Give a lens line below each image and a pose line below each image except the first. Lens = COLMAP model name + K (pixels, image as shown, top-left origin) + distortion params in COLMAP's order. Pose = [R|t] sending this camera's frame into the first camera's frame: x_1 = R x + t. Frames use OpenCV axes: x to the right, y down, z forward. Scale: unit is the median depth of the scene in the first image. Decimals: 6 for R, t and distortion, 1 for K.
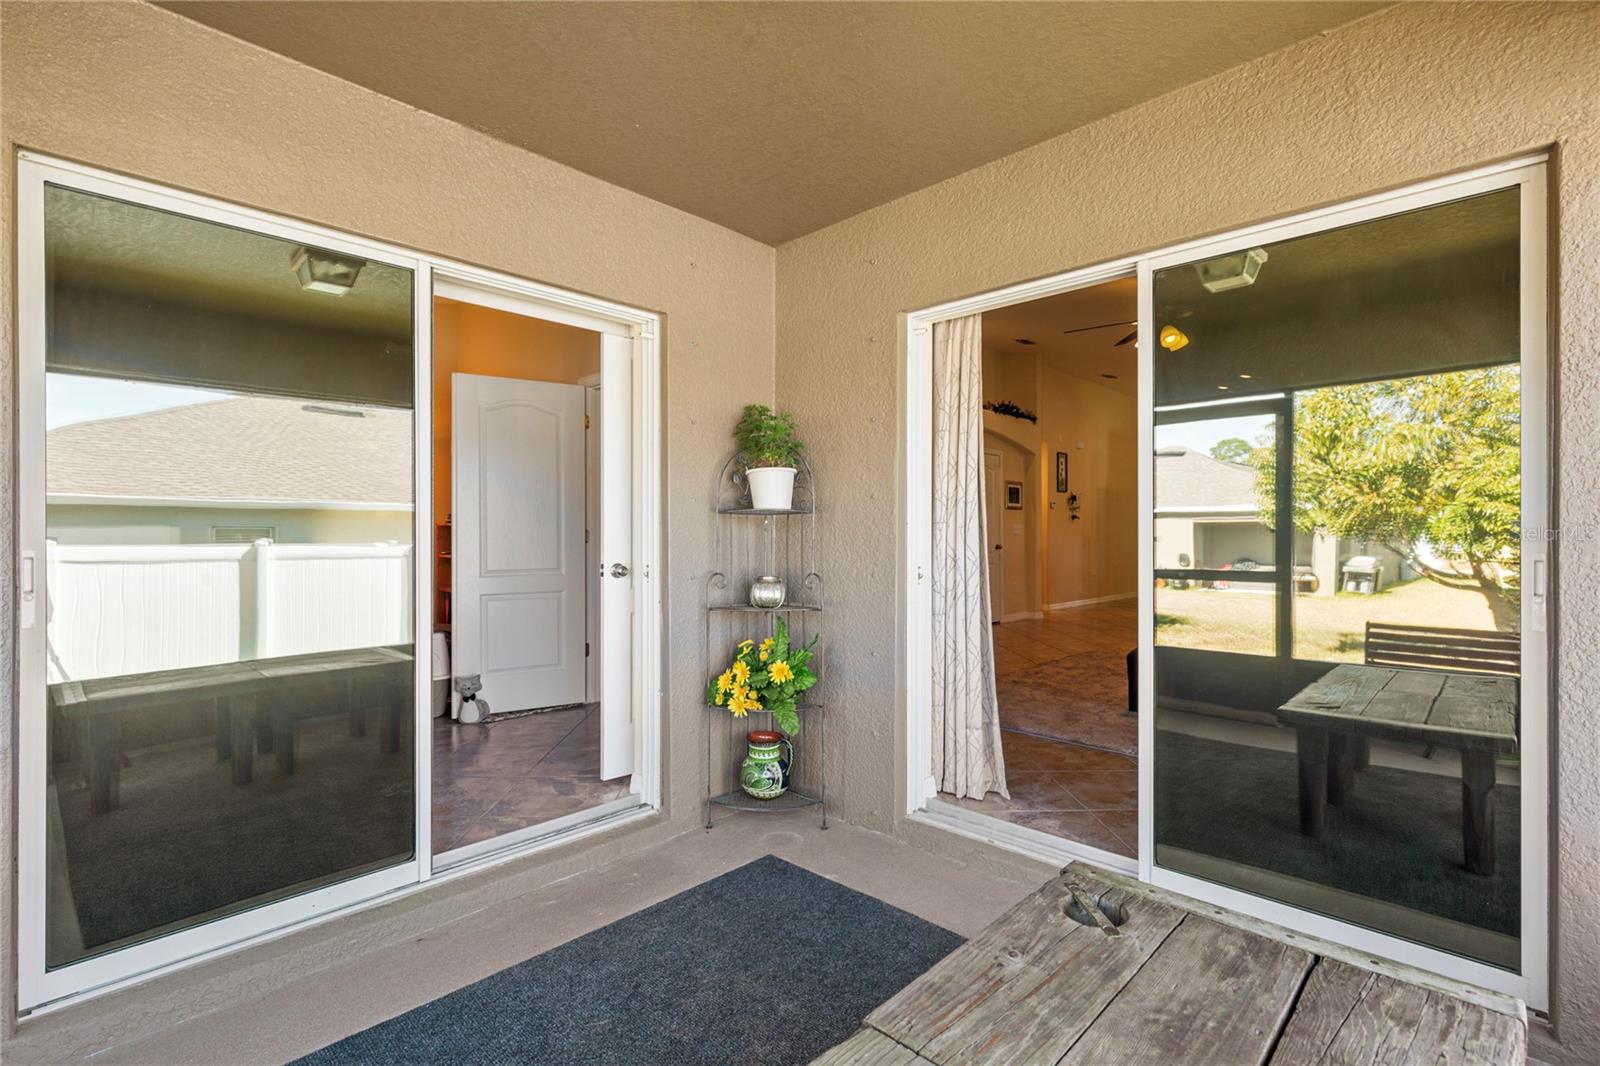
lens RADIAL K [[726.4, 0, 787.6], [0, 726.4, 537.0], [0, 0, 1]] dist [0.004927, -0.001335]
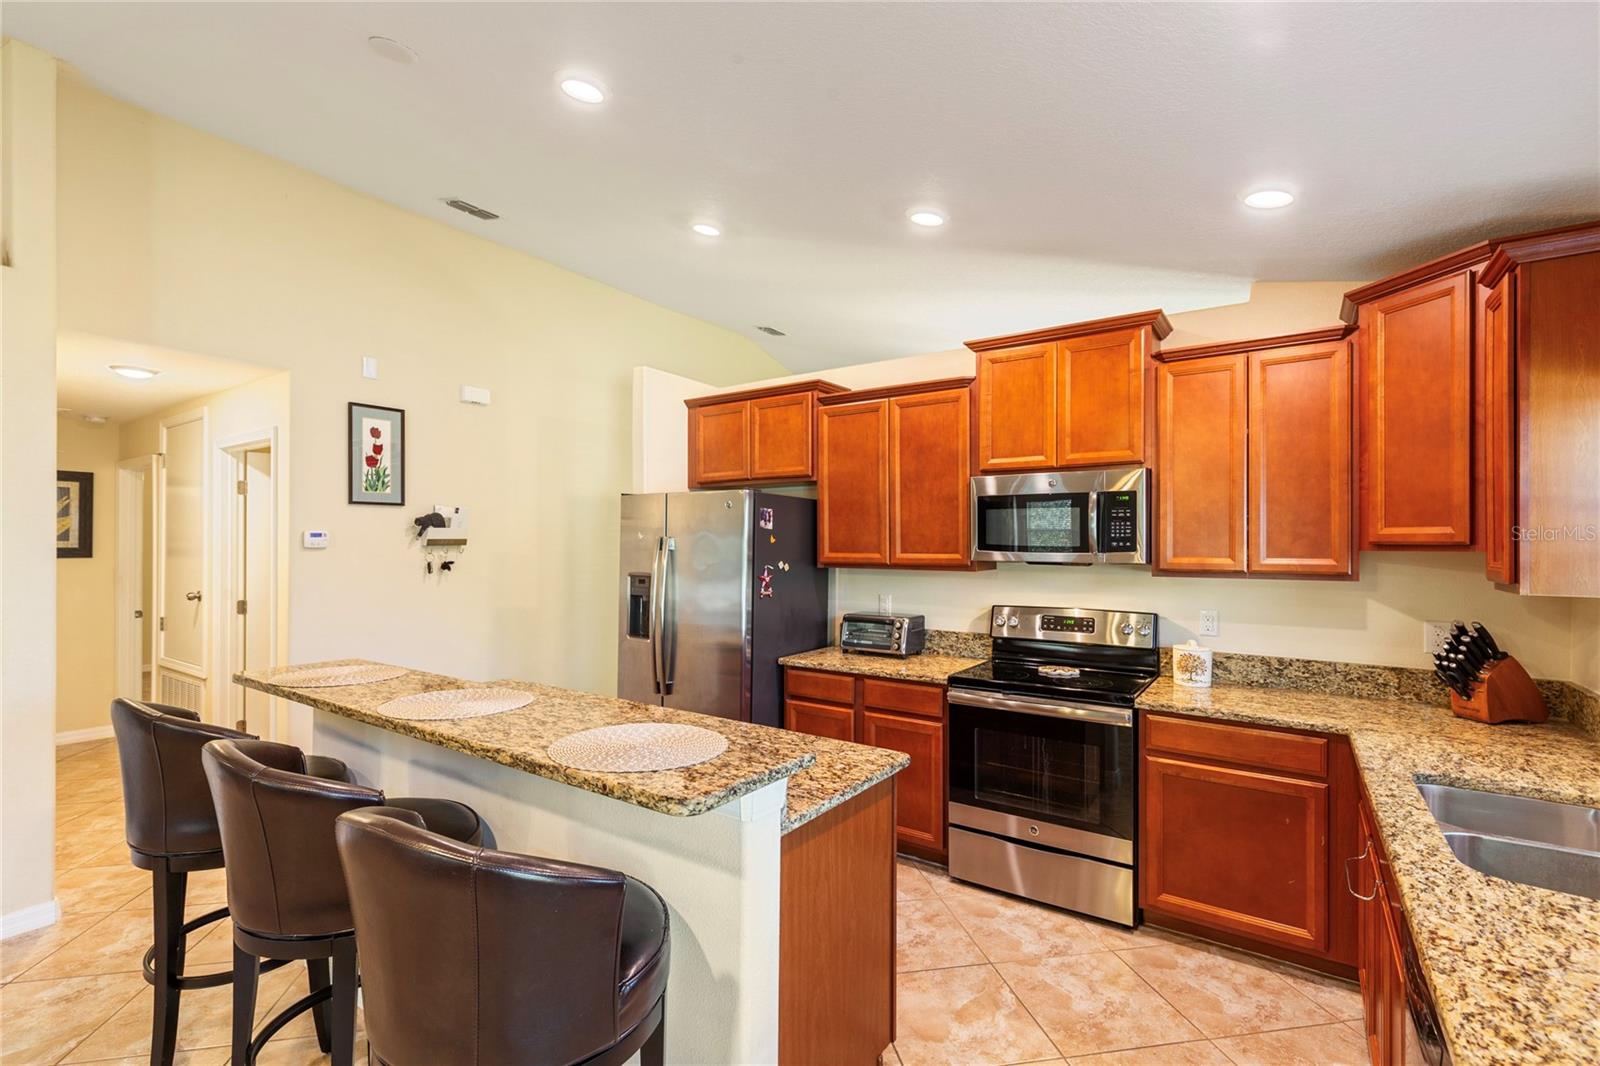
lens RADIAL K [[726.4, 0, 772.1], [0, 726.4, 542.2], [0, 0, 1]] dist [0.004927, -0.001335]
pose [[0.985821, 0.001191, 0.167794, 1.838961], [-0.000421, 0.999989, -0.004625, -0.141566], [-0.167798, 0.004489, 0.985811, 2.022096]]
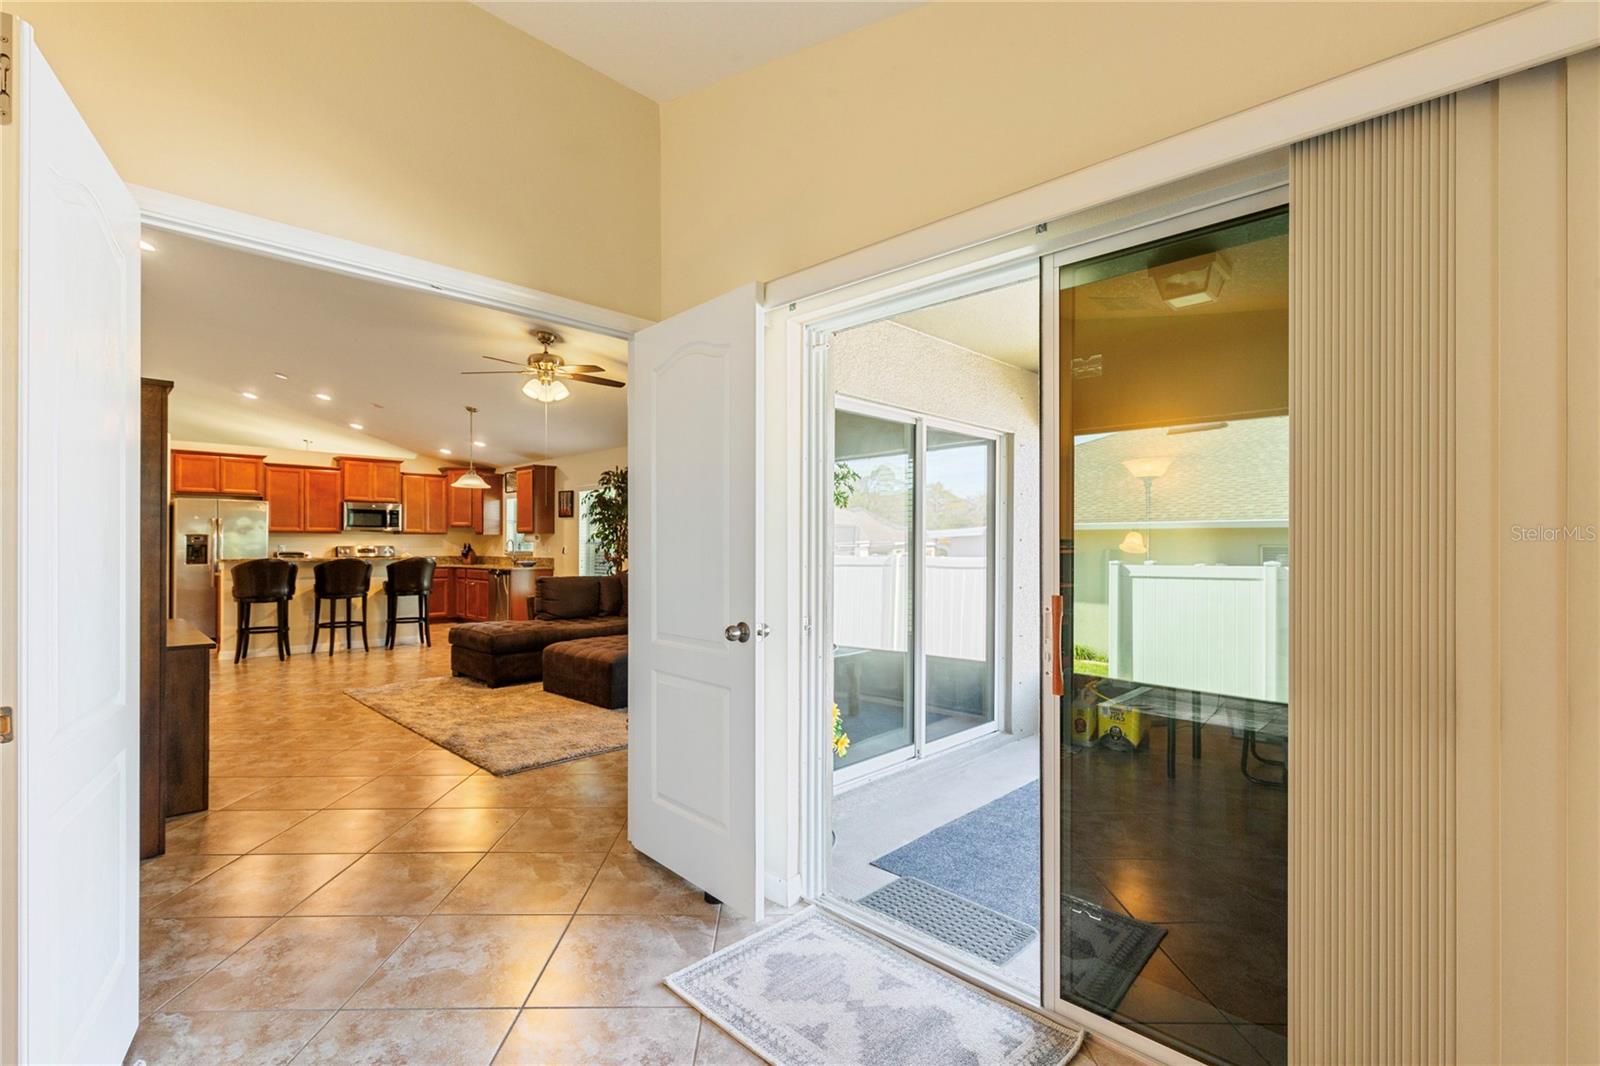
lens RADIAL K [[726.4, 0, 786.4], [0, 726.4, 539.4], [0, 0, 1]] dist [0.004927, -0.001335]
pose [[0.005773, 0.006799, 0.999960, -1.025617], [0.003460, 0.999971, -0.006819, -0.045122], [-0.999977, 0.003499, 0.005750, 1.010901]]
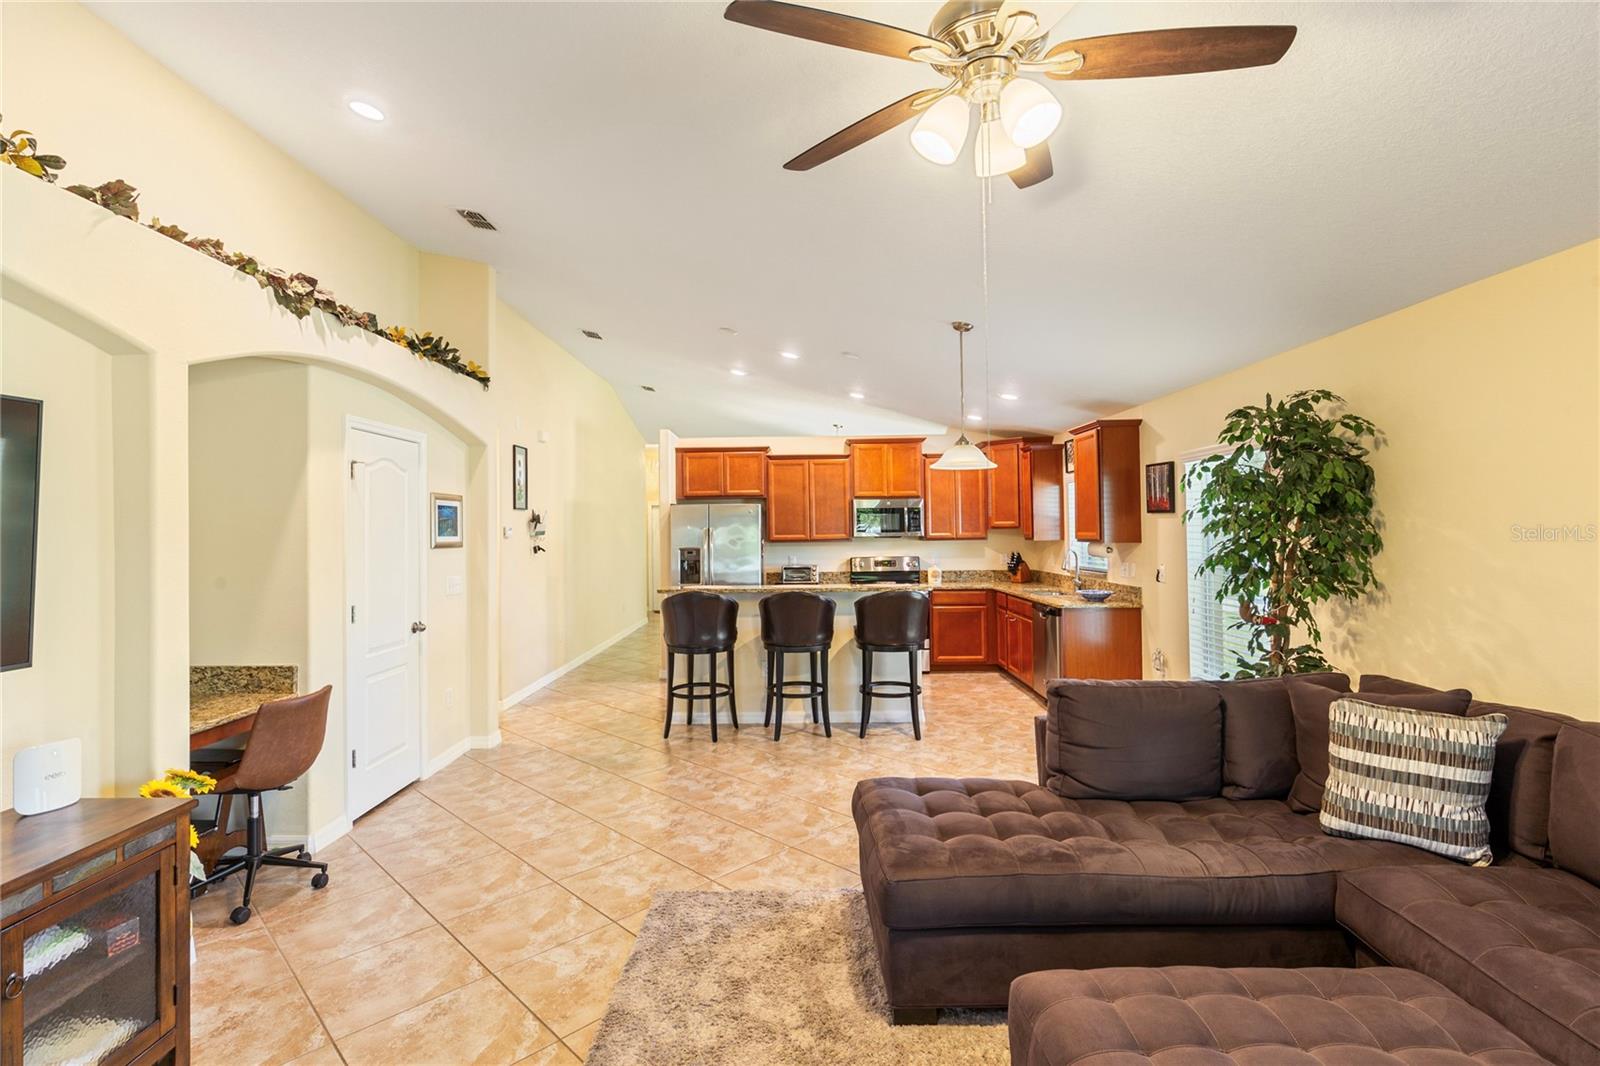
lens RADIAL K [[754.5, 0, 788.0], [0, 754.5, 513.3], [0, 0, 1]] dist [-0.008284, 0.003881]
pose [[0.721602, 0.005793, 0.692284, 0.345601], [0.016111, 0.999554, -0.025157, -0.137243], [-0.692121, 0.029306, 0.721187, 1.339975]]
